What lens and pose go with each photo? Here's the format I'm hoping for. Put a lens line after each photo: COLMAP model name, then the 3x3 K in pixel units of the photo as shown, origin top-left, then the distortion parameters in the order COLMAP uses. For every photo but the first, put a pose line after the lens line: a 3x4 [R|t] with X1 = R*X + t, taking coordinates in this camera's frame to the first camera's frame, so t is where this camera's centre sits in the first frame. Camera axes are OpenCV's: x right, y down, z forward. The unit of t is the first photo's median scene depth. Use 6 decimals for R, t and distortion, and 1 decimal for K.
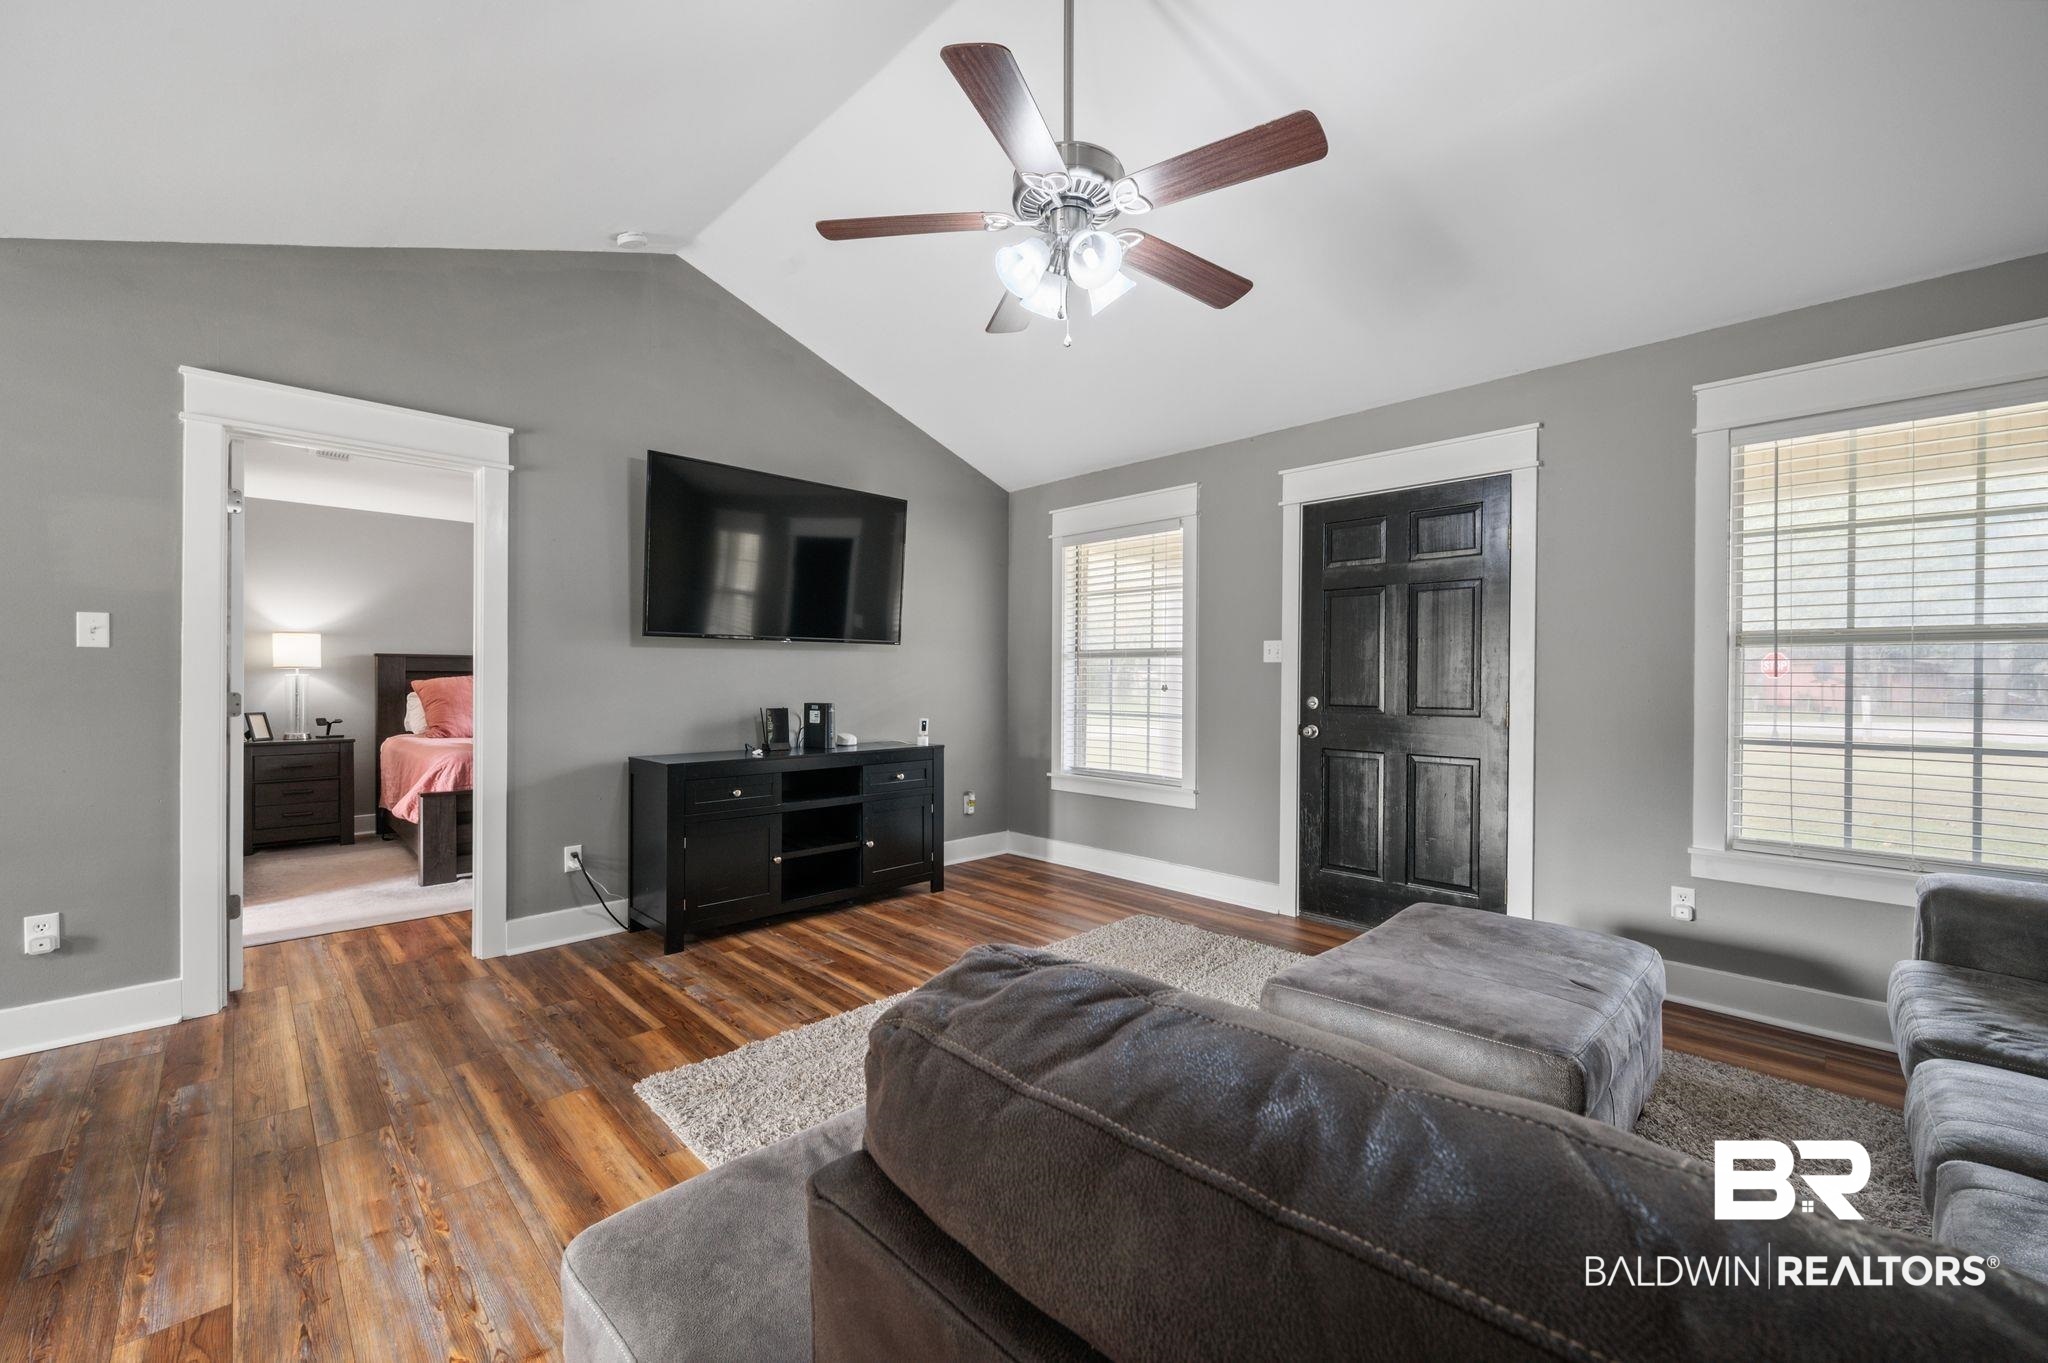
lens RADIAL K [[805.9, 0, 1024.0], [0, 805.9, 681.5], [0, 0, 1]] dist [-0.002382, -0.000347]
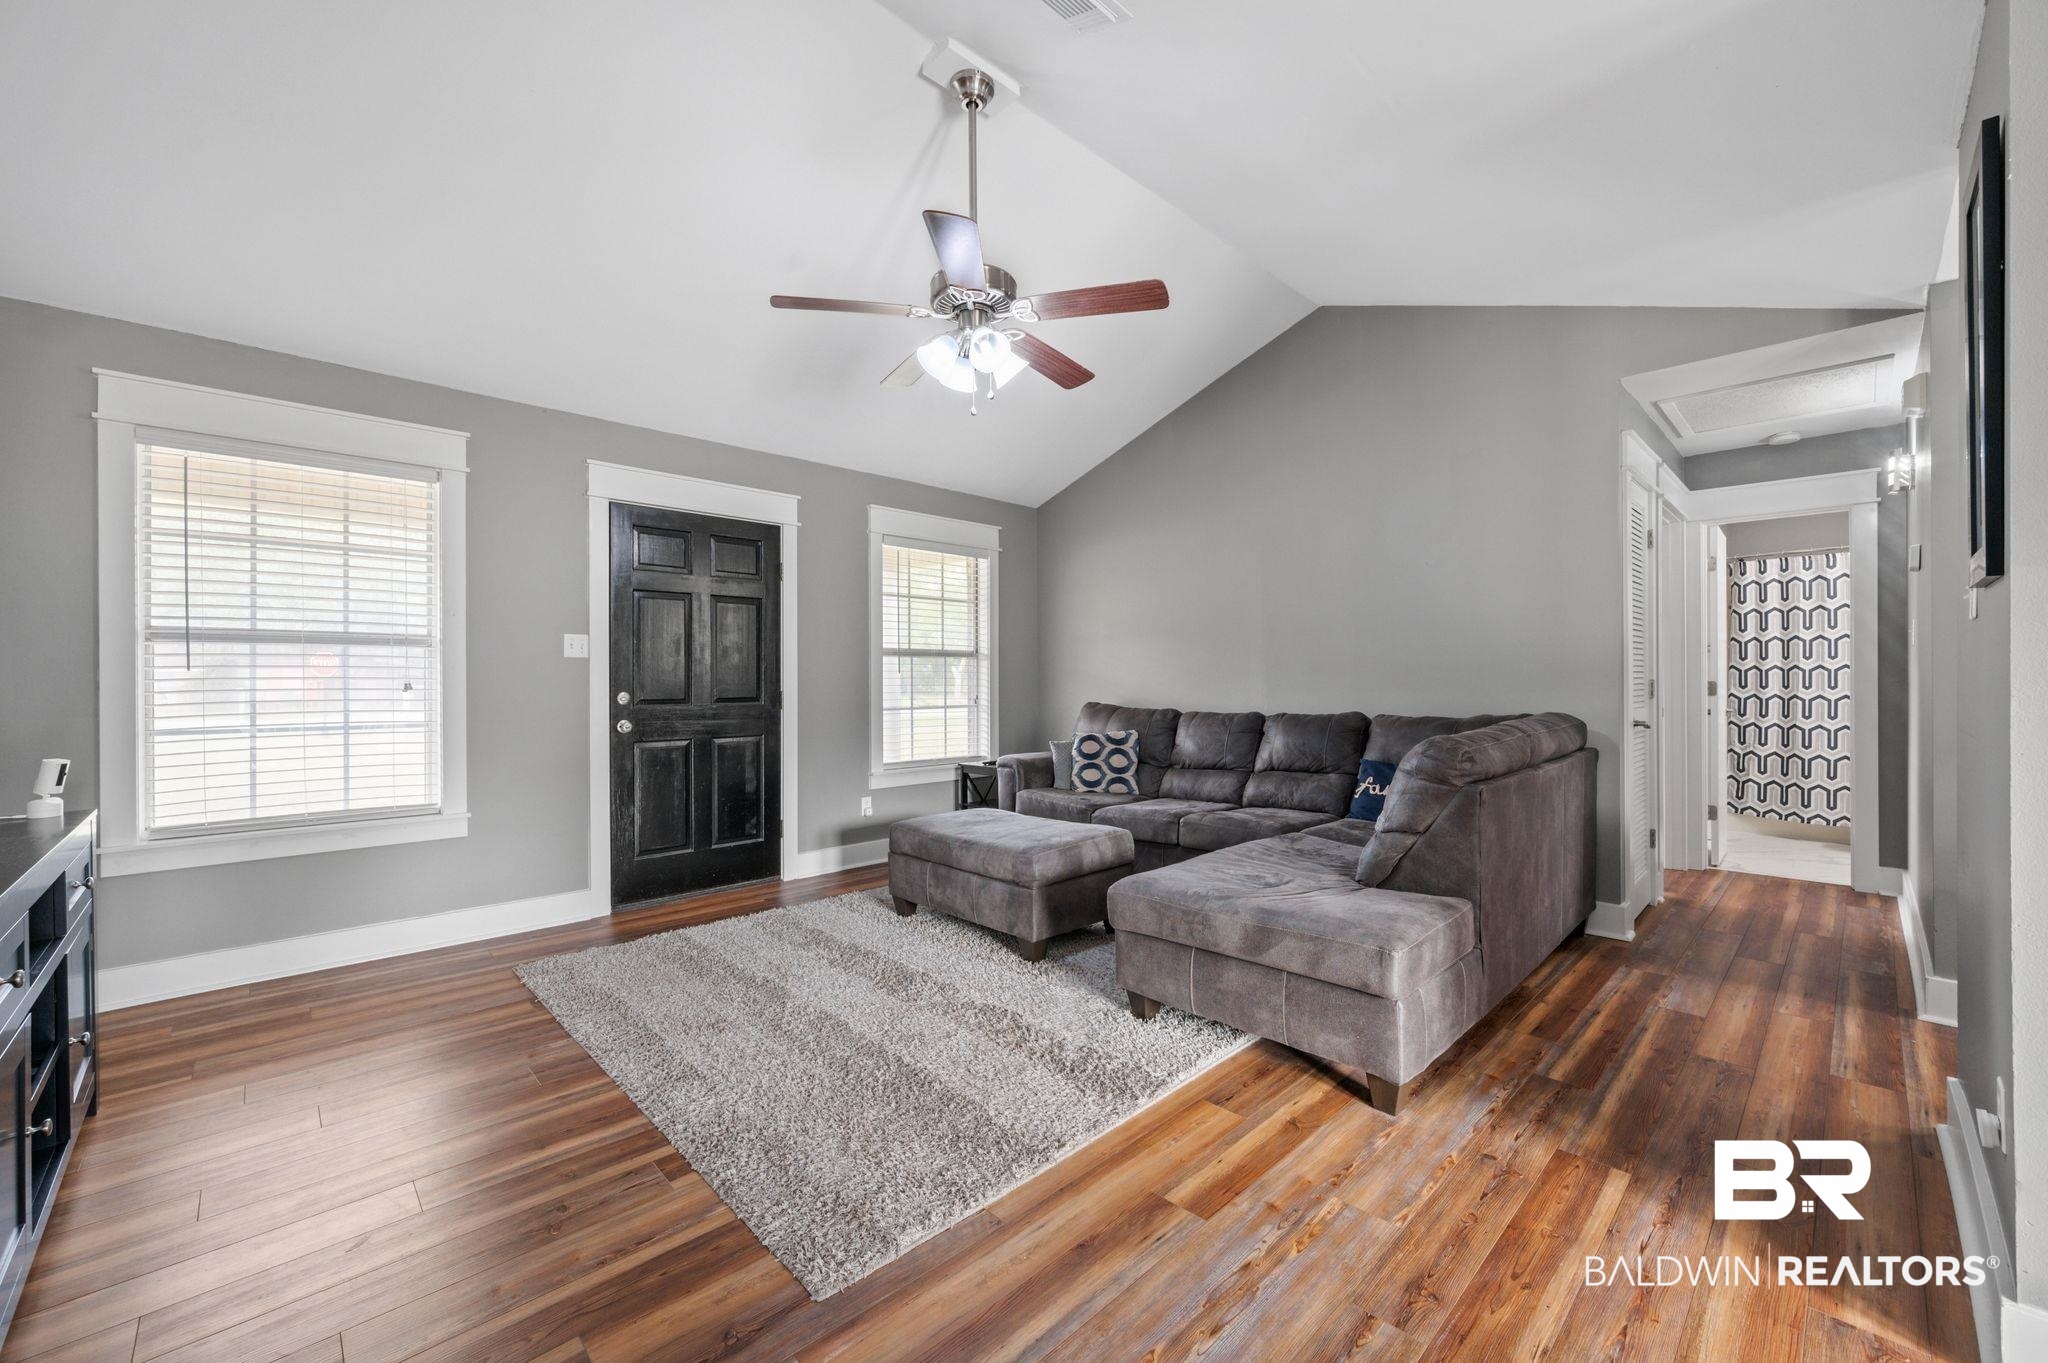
lens RADIAL K [[806.2, 0, 1024.0], [0, 806.2, 681.5], [0, 0, 1]] dist [-0.000117, 0.000001]
pose [[0.019765, -0.008765, 0.999766, -0.658009], [0.005859, 0.999945, 0.008650, -0.000711], [-0.999787, 0.005687, 0.019816, 0.477816]]
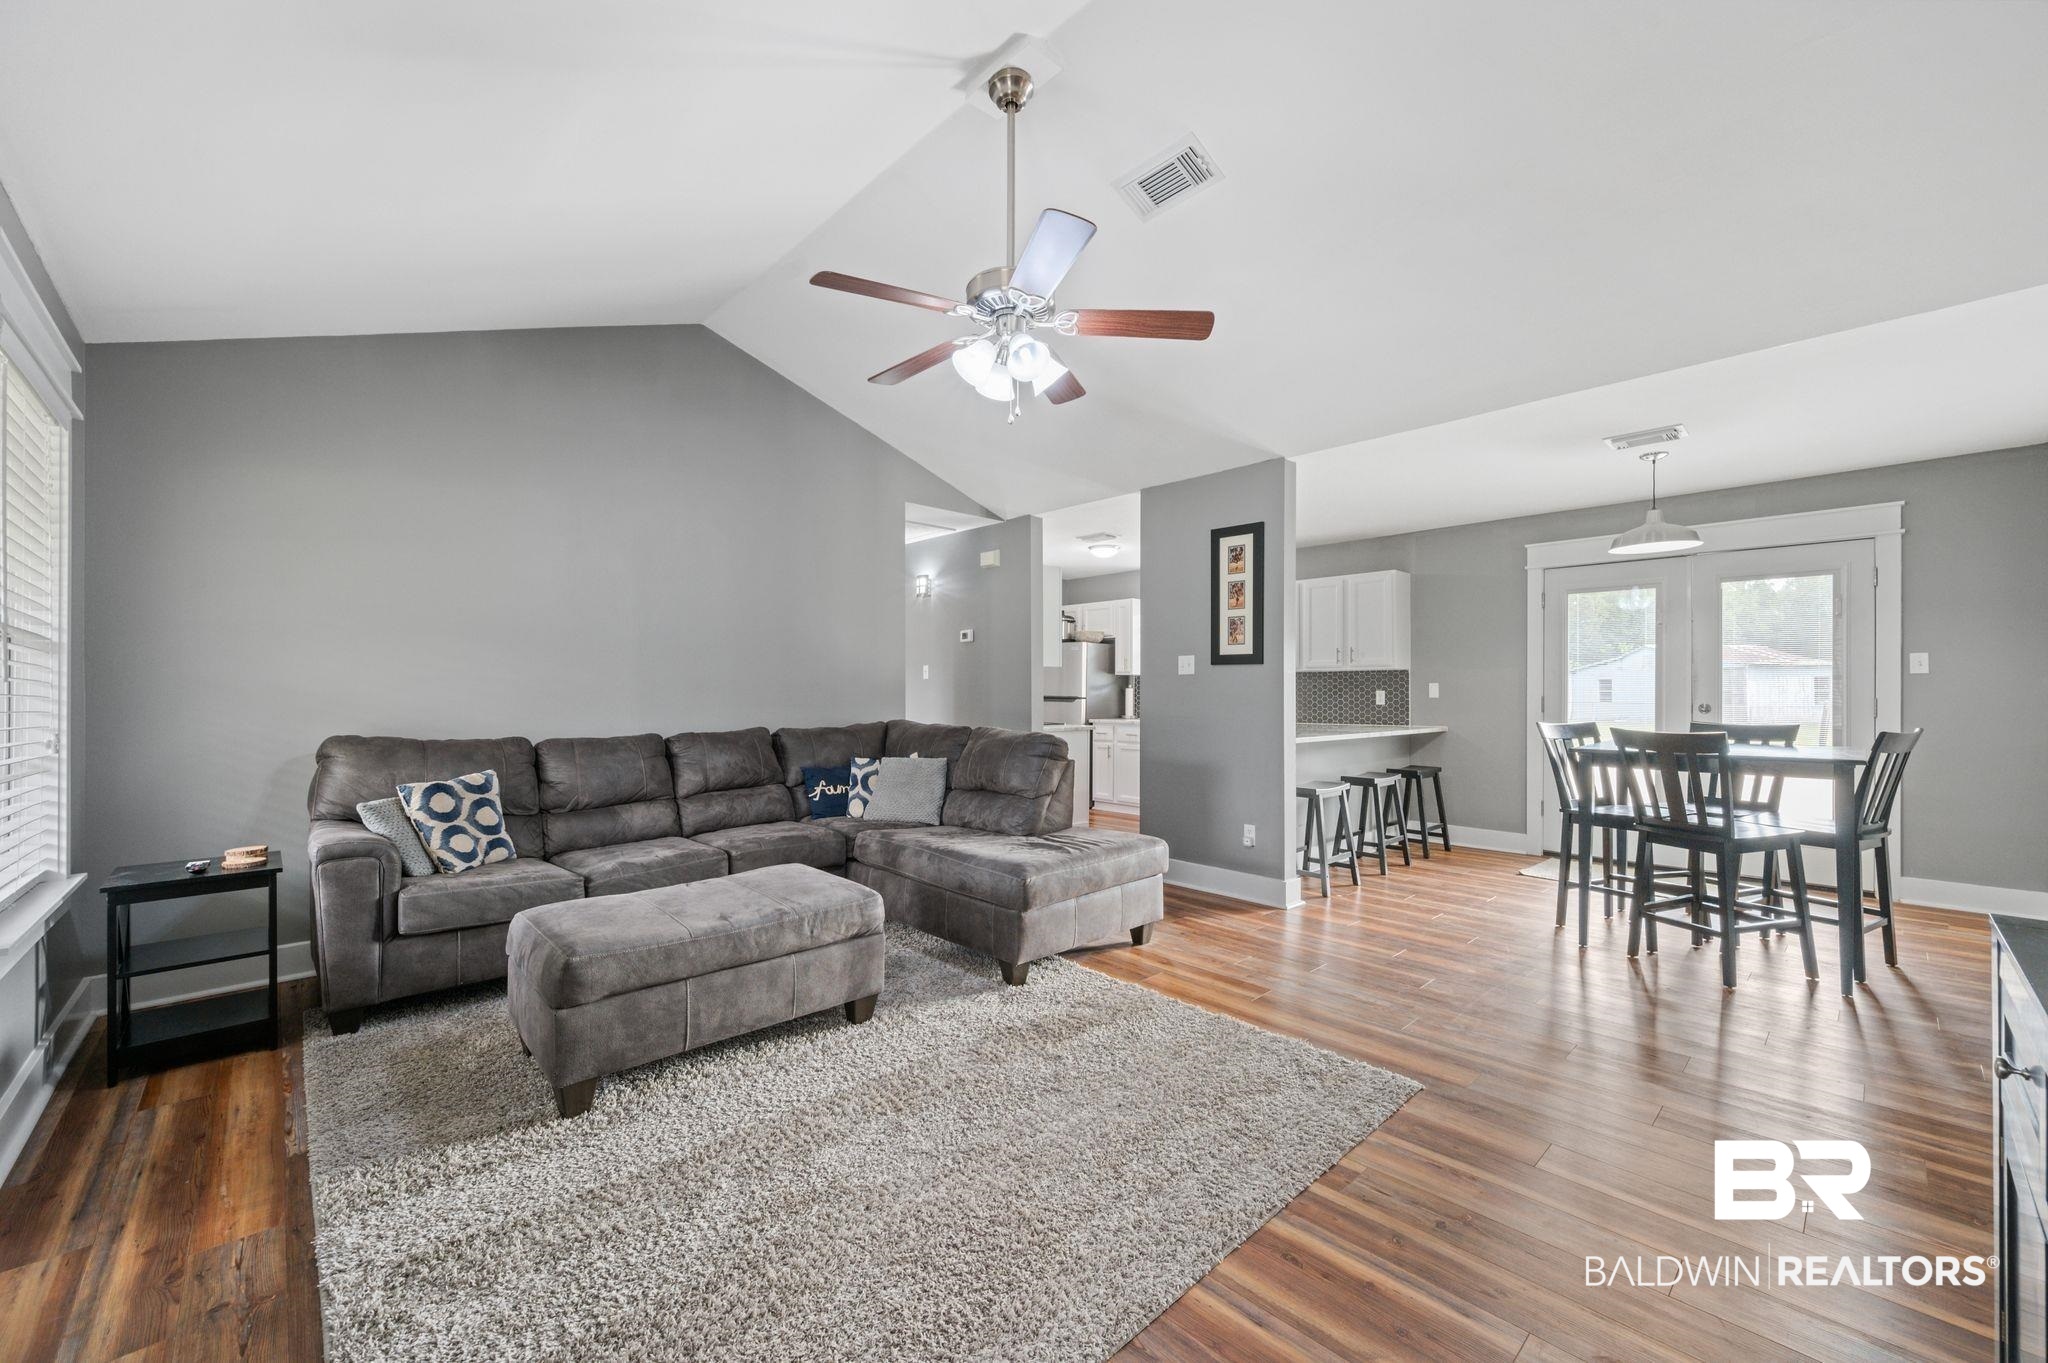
lens RADIAL K [[800.2, 0, 1027.3], [0, 800.2, 688.1], [0, 0, 1]] dist [-0.000237, 0.000017]
pose [[-0.999405, -0.005664, 0.034016, -0.002375], [-0.005690, 0.999984, -0.000667, -0.005518], [-0.034012, -0.000860, -0.999421, 1.199741]]
